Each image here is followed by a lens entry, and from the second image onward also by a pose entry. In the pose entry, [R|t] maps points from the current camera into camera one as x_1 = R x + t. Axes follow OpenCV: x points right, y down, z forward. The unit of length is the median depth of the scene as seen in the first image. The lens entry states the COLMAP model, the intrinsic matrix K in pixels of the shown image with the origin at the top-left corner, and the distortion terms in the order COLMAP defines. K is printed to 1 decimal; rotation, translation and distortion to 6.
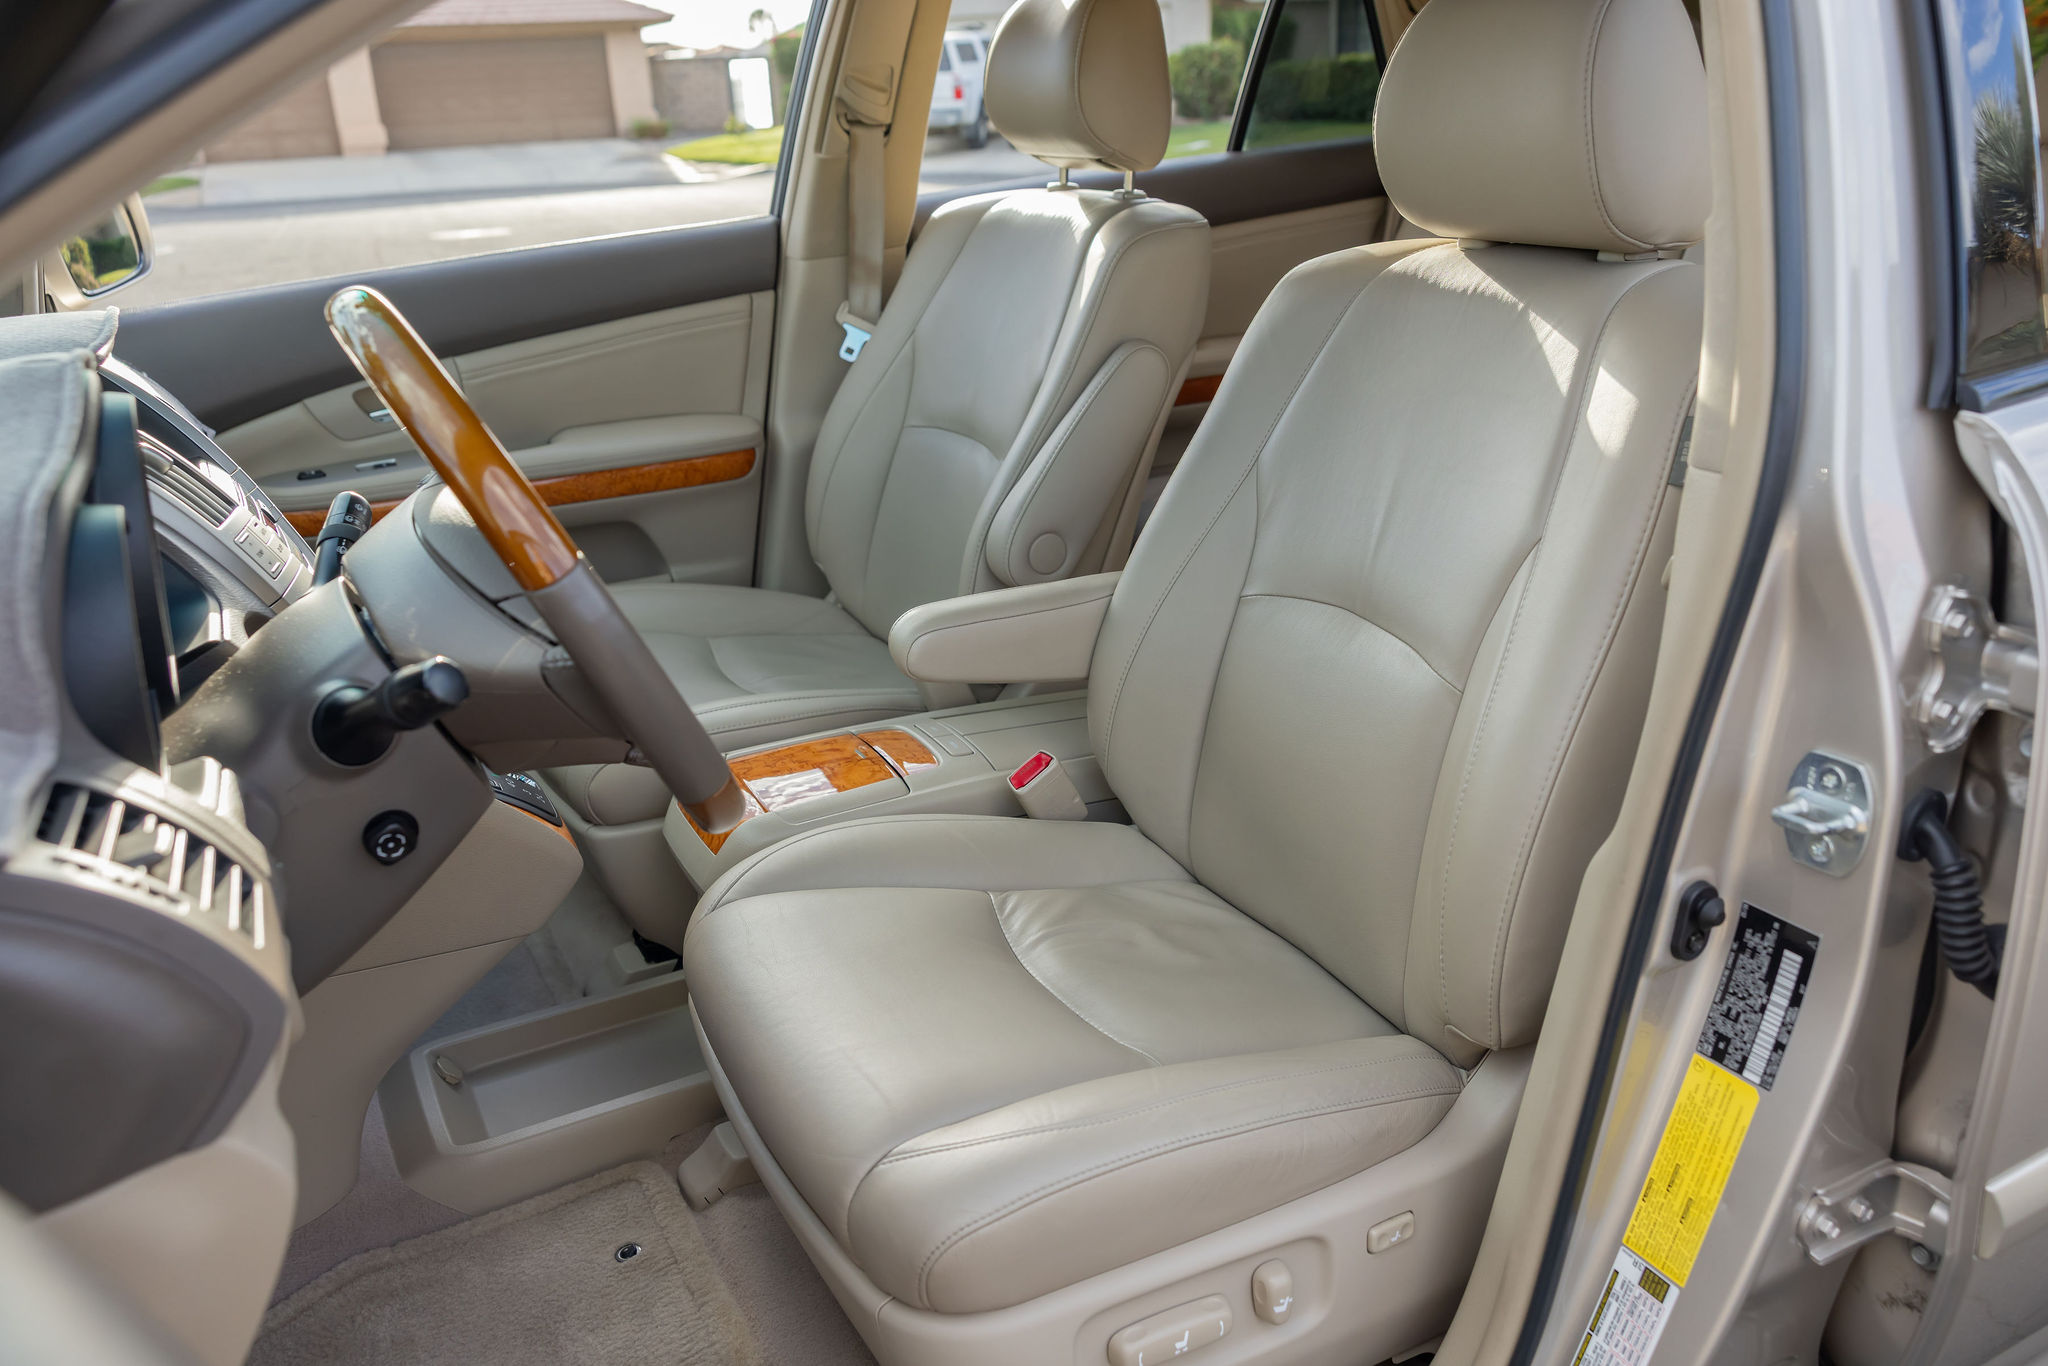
lens RADIAL K [[1677.3, 0, 1029.1], [0, 1677.3, 682.6], [0, 0, 1]] dist [0.018585, -0.005121]
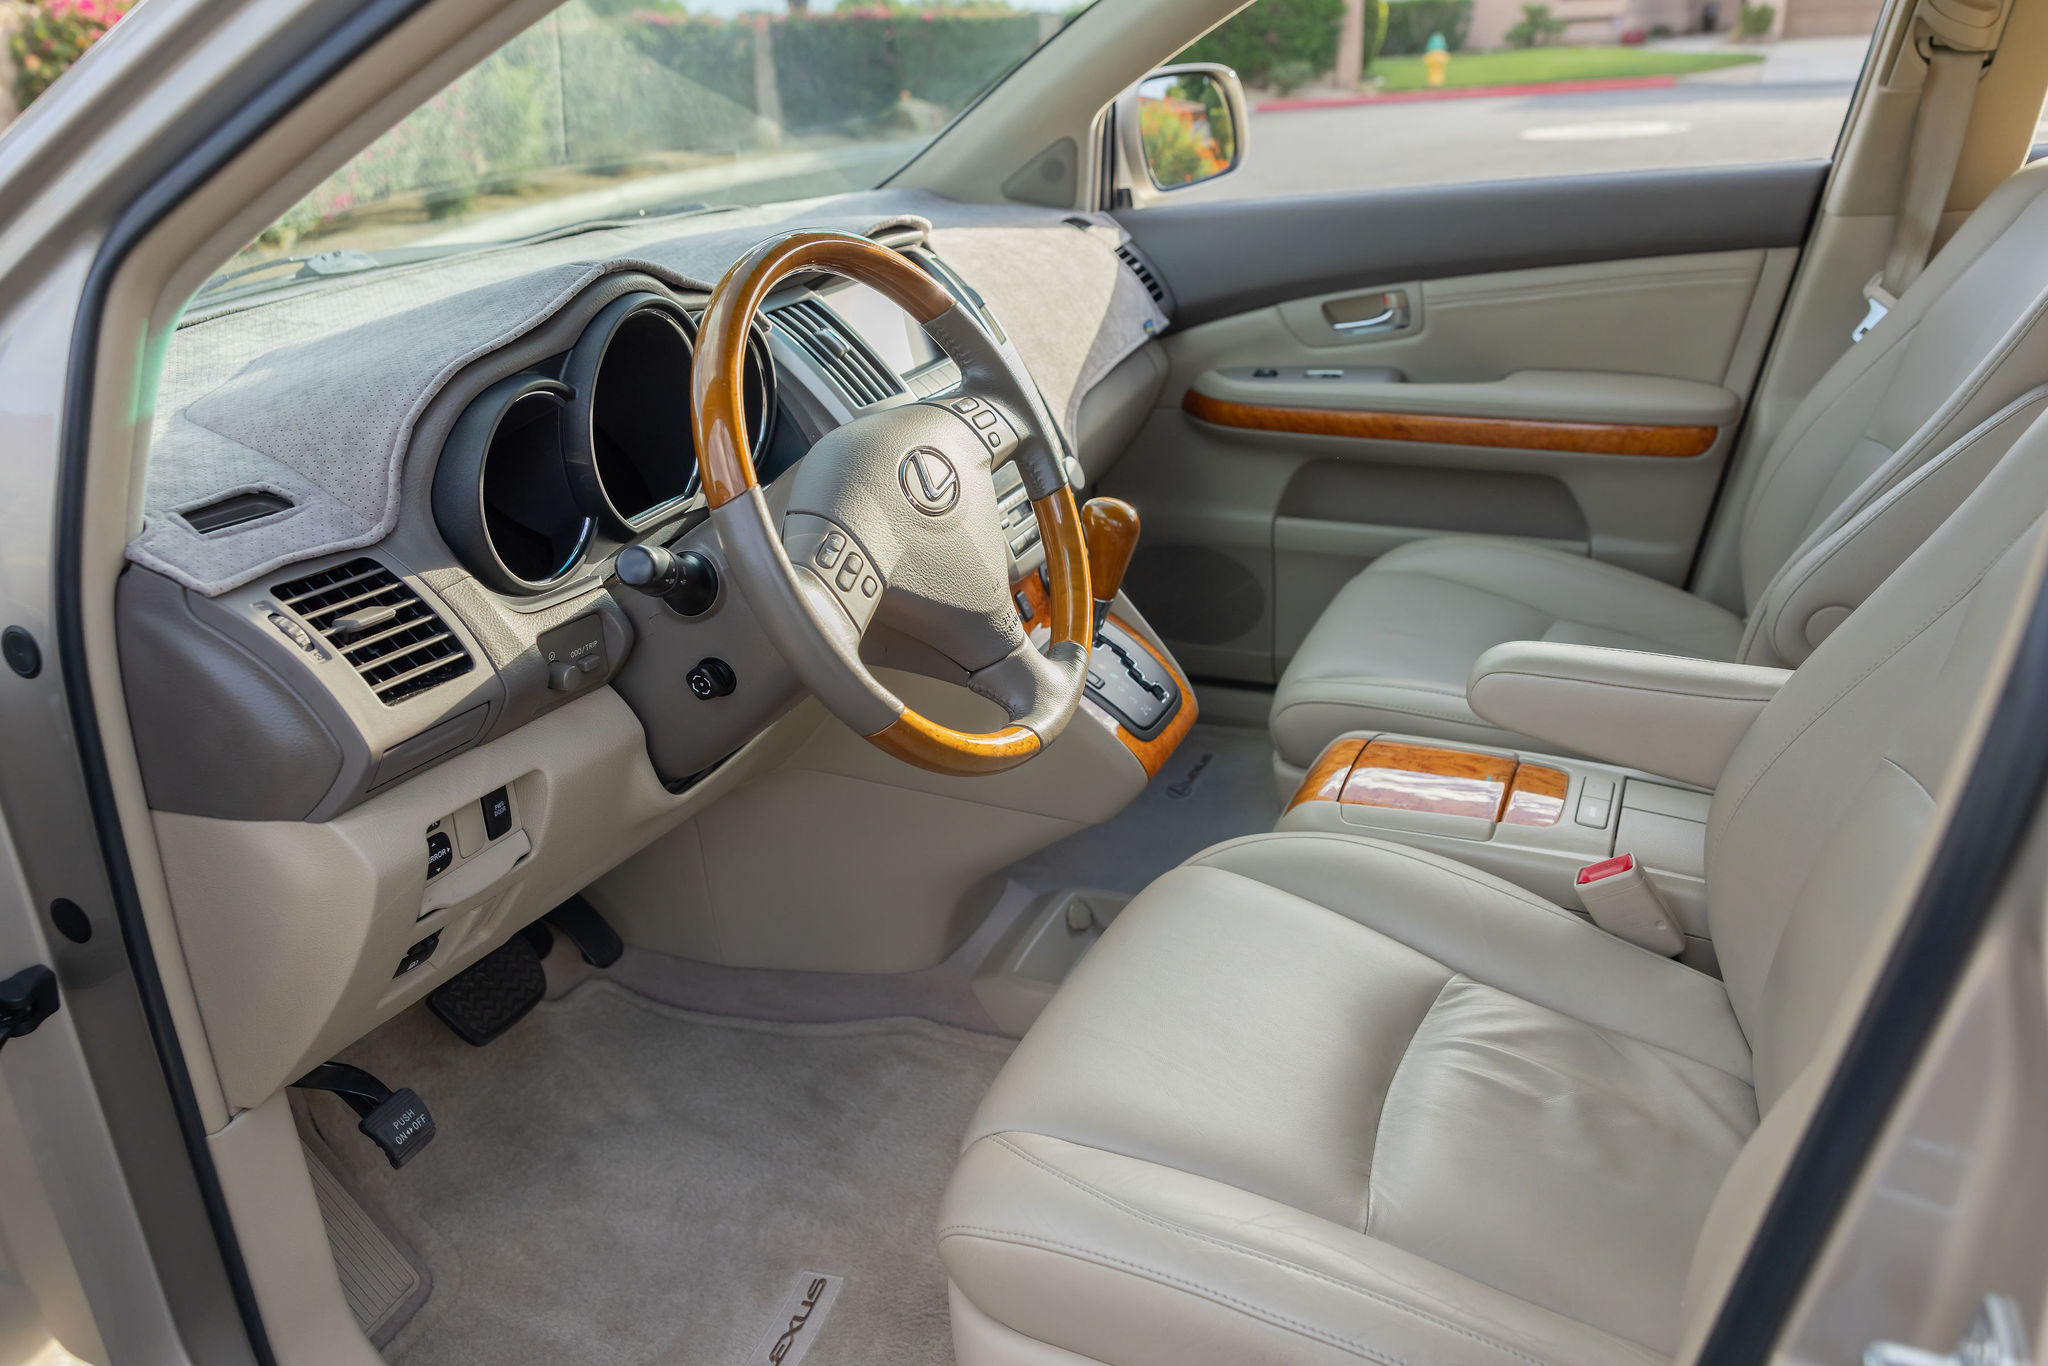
lens RADIAL K [[1677.3, 0, 1035.7], [0, 1677.3, 686.6], [0, 0, 1]] dist [0.018585, -0.005121]
pose [[0.605159, 0.306807, -0.734610, 0.311848], [-0.250254, 0.949291, 0.190313, -0.091569], [0.755748, 0.068670, 0.651252, 0.178063]]
